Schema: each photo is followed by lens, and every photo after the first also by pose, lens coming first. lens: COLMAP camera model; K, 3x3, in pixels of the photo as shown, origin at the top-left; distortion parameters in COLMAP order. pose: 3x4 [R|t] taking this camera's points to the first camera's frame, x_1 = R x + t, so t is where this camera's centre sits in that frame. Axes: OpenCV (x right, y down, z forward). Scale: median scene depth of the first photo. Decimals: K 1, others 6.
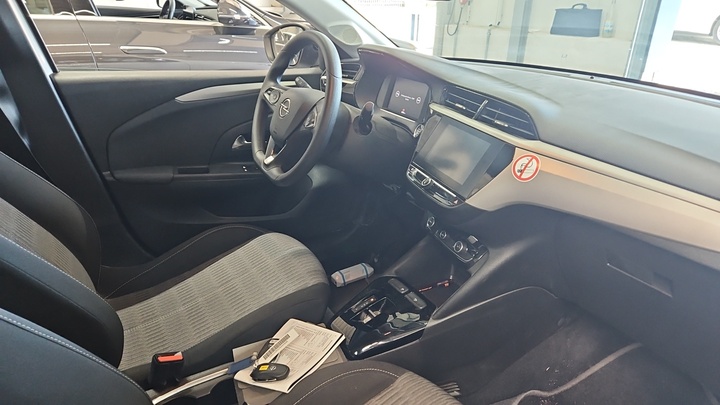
lens RADIAL K [[484.1, 0, 360.0], [0, 484.1, 202.5], [0, 0, 1]] dist [0.031285, -0.002687]
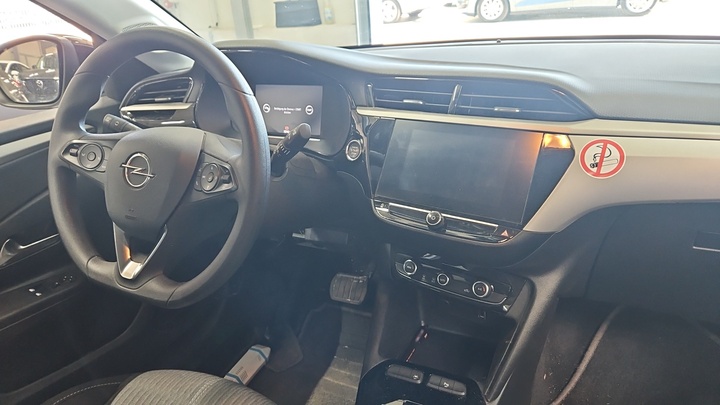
lens RADIAL K [[484.1, 0, 360.0], [0, 484.1, 202.5], [0, 0, 1]] dist [0.031285, -0.002687]
pose [[0.818616, -0.301641, 0.488753, -0.222768], [0.306871, 0.949044, 0.071736, -0.120110], [-0.485487, 0.091260, 0.869468, 0.392534]]
